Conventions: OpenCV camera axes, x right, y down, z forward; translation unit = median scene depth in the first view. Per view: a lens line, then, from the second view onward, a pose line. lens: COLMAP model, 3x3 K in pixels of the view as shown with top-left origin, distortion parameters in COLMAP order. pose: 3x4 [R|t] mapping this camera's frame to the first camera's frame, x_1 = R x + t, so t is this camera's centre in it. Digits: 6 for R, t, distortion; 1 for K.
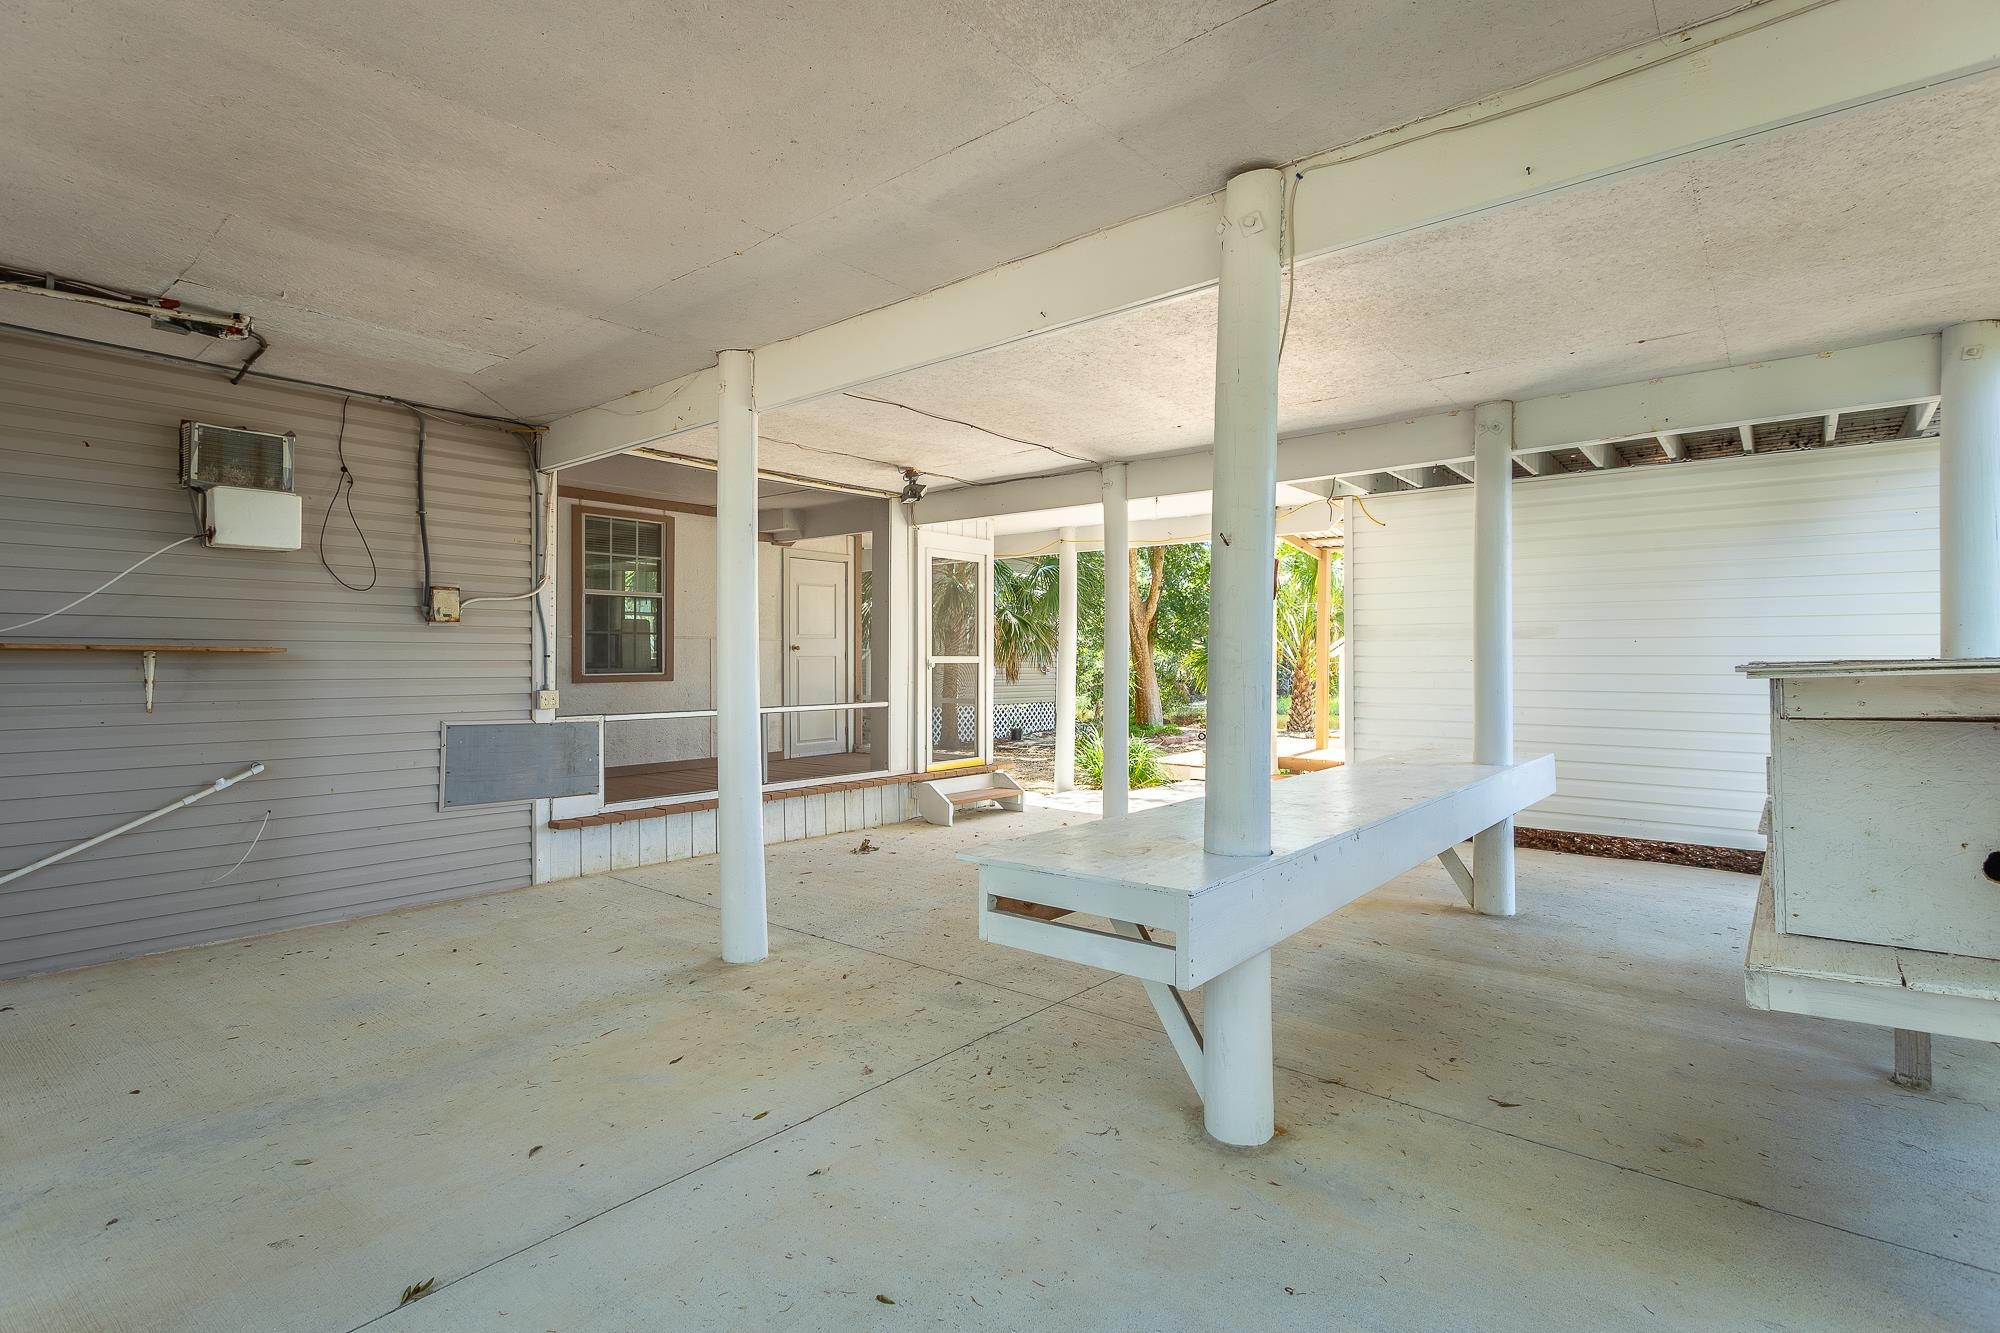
lens RADIAL K [[968.4, 0, 997.9], [0, 968.4, 661.8], [0, 0, 1]] dist [0.001823, -0.000208]
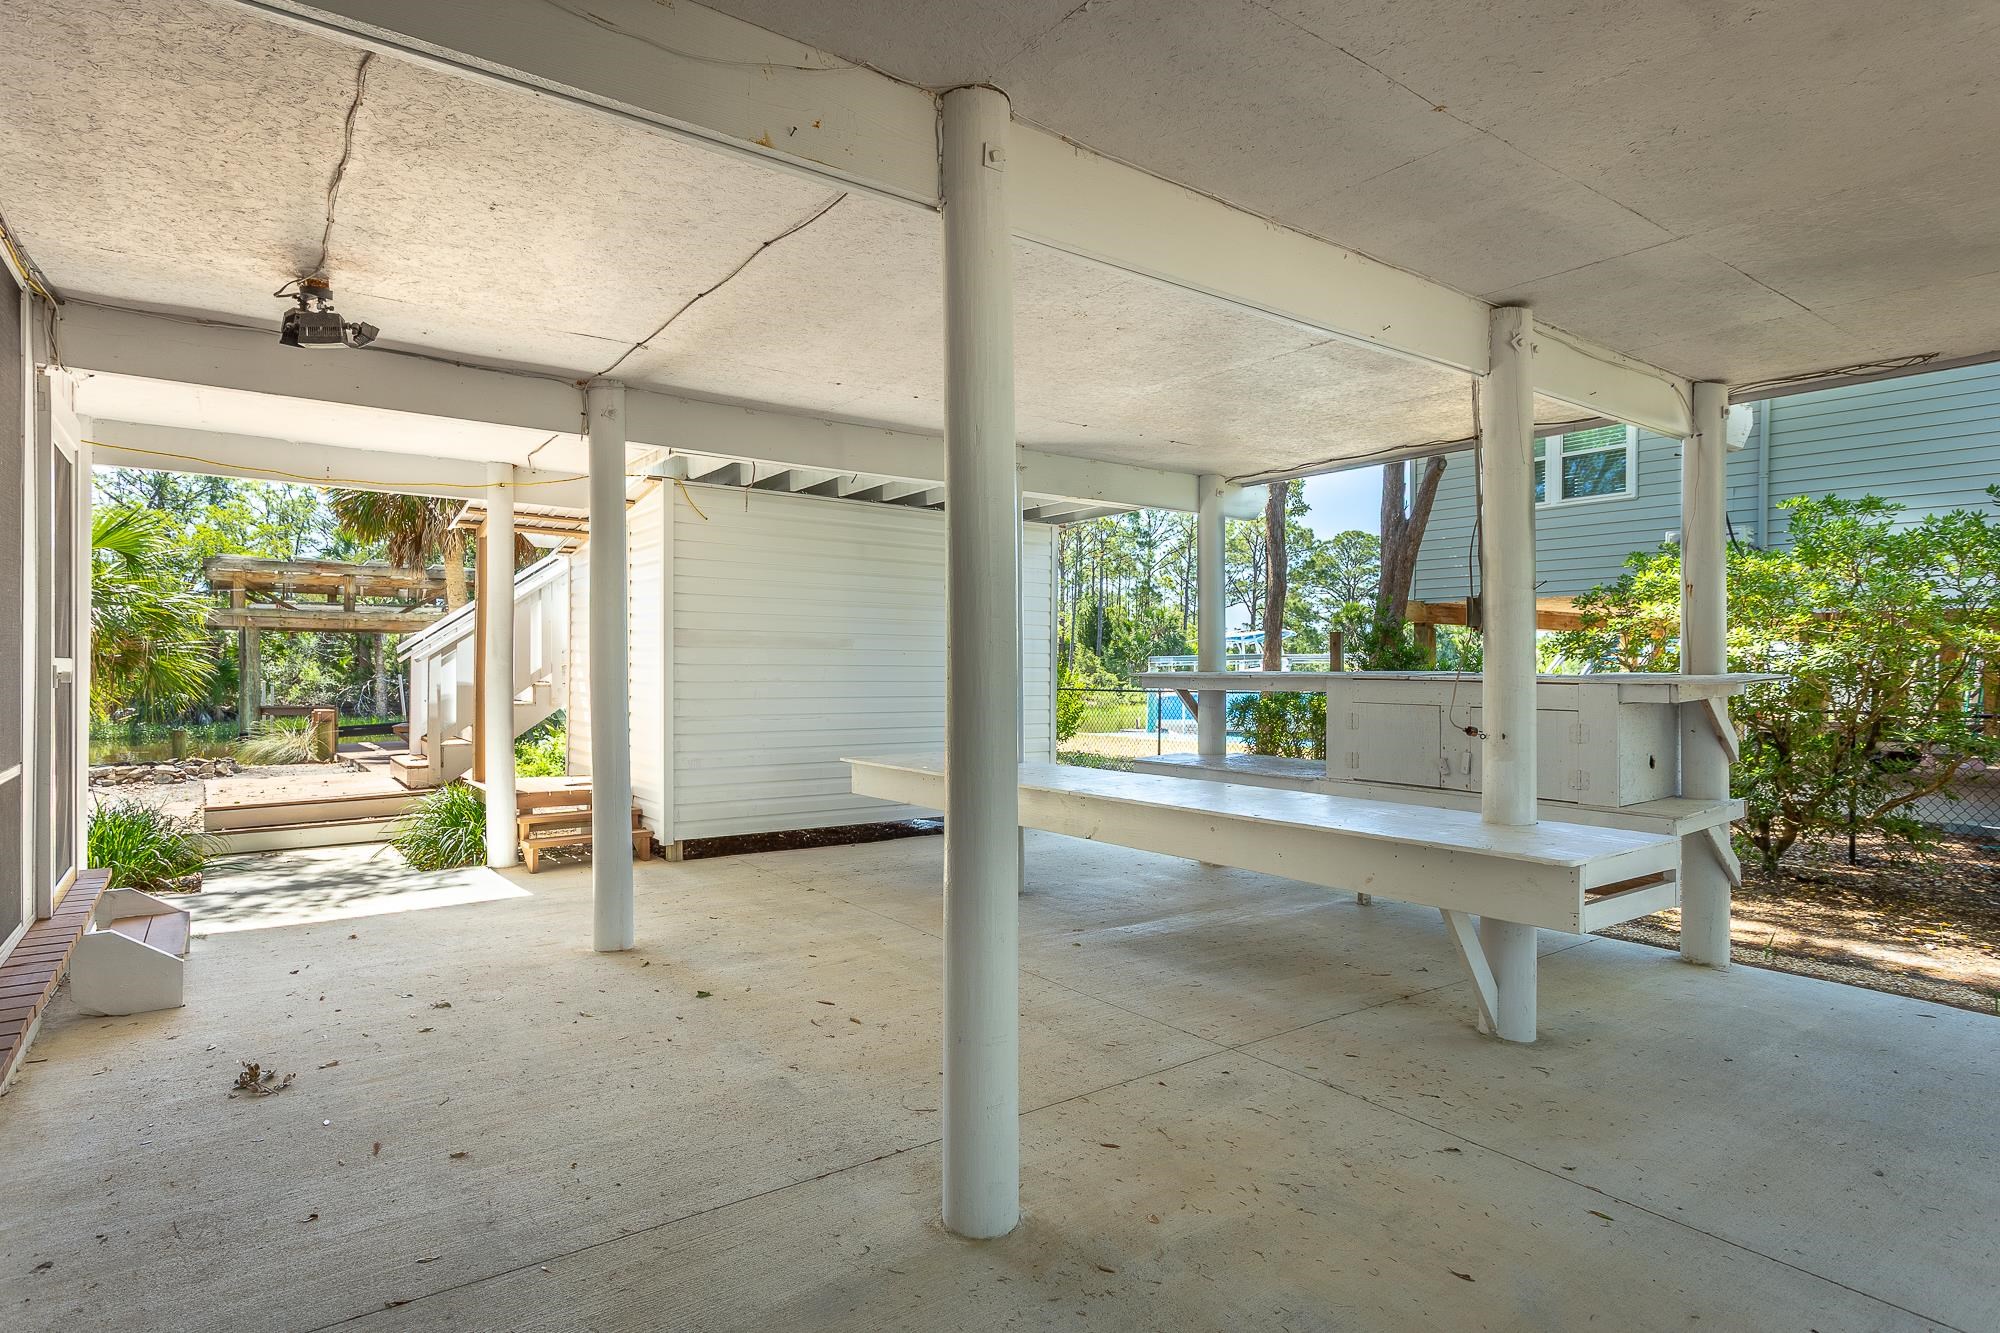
lens RADIAL K [[1042.9, 0, 996.0], [0, 1042.9, 670.7], [0, 0, 1]] dist [0.001429, 0.000327]
pose [[0.248348, 0.004512, 0.968660, -0.925237], [-0.003048, 0.999988, -0.003876, -0.000259], [-0.968666, -0.001990, 0.248359, 0.945716]]
